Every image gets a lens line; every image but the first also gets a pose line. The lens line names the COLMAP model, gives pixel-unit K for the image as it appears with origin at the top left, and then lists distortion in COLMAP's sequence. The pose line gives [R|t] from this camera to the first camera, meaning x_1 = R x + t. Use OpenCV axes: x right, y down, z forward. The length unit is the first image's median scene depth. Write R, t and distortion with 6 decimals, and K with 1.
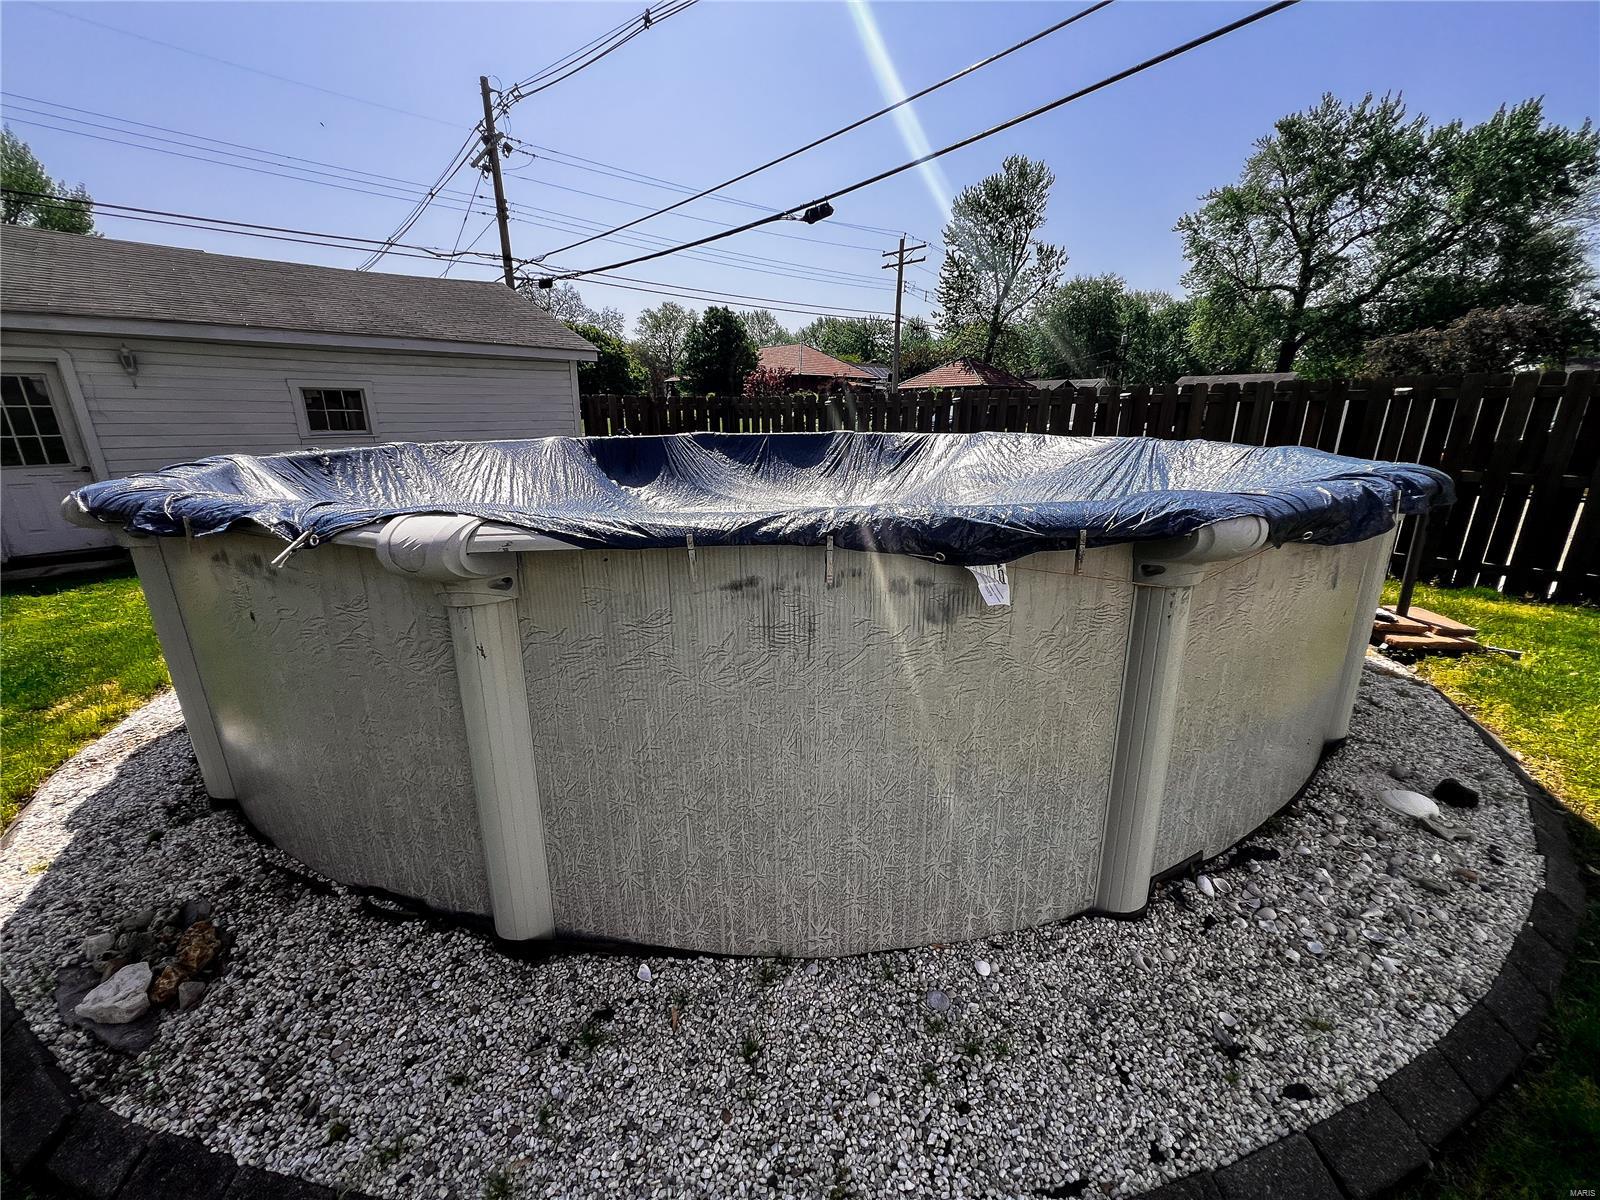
lens RADIAL K [[638.5, 0, 802.8], [0, 638.5, 600.3], [0, 0, 1]] dist [-0.000554, 0.000010]
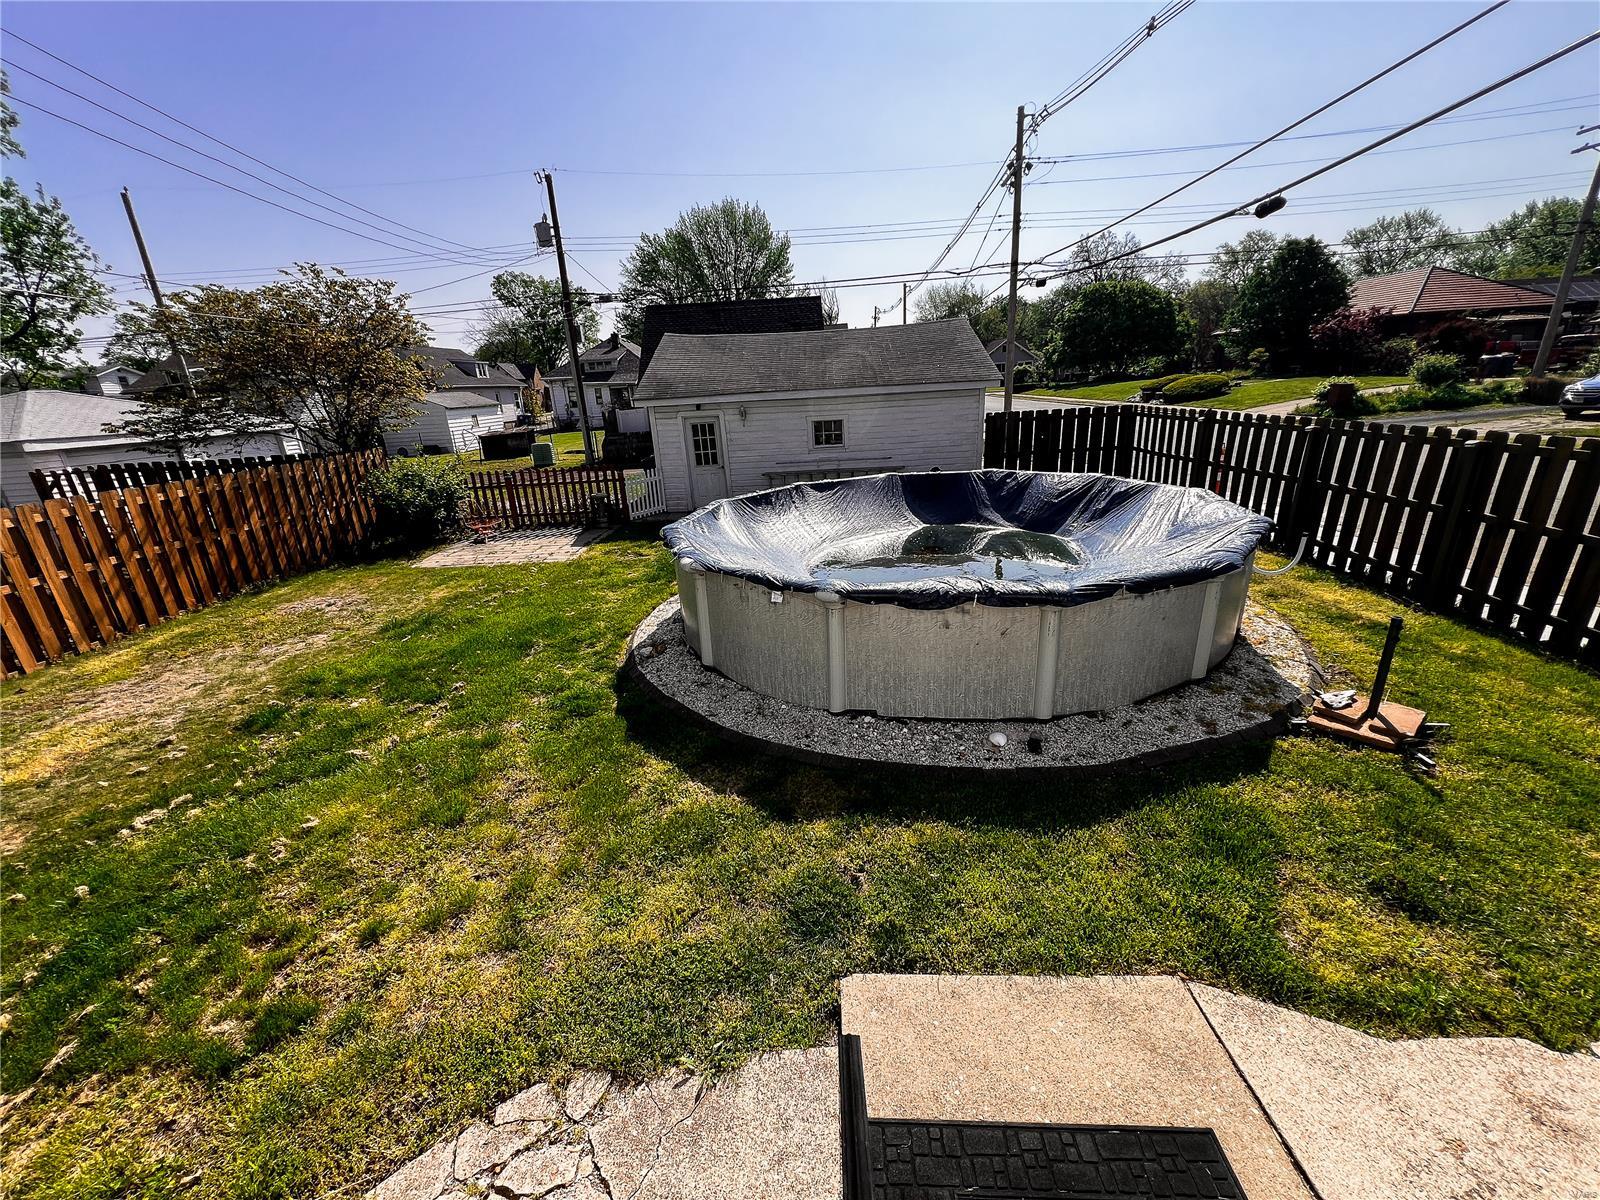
lens RADIAL K [[638.5, 0, 802.8], [0, 638.5, 600.3], [0, 0, 1]] dist [-0.000554, 0.000010]
pose [[0.706696, 0.196096, -0.679799, 0.292357], [-0.148798, 0.980528, 0.128158, -0.049909], [0.691693, 0.010584, 0.722114, -0.160501]]
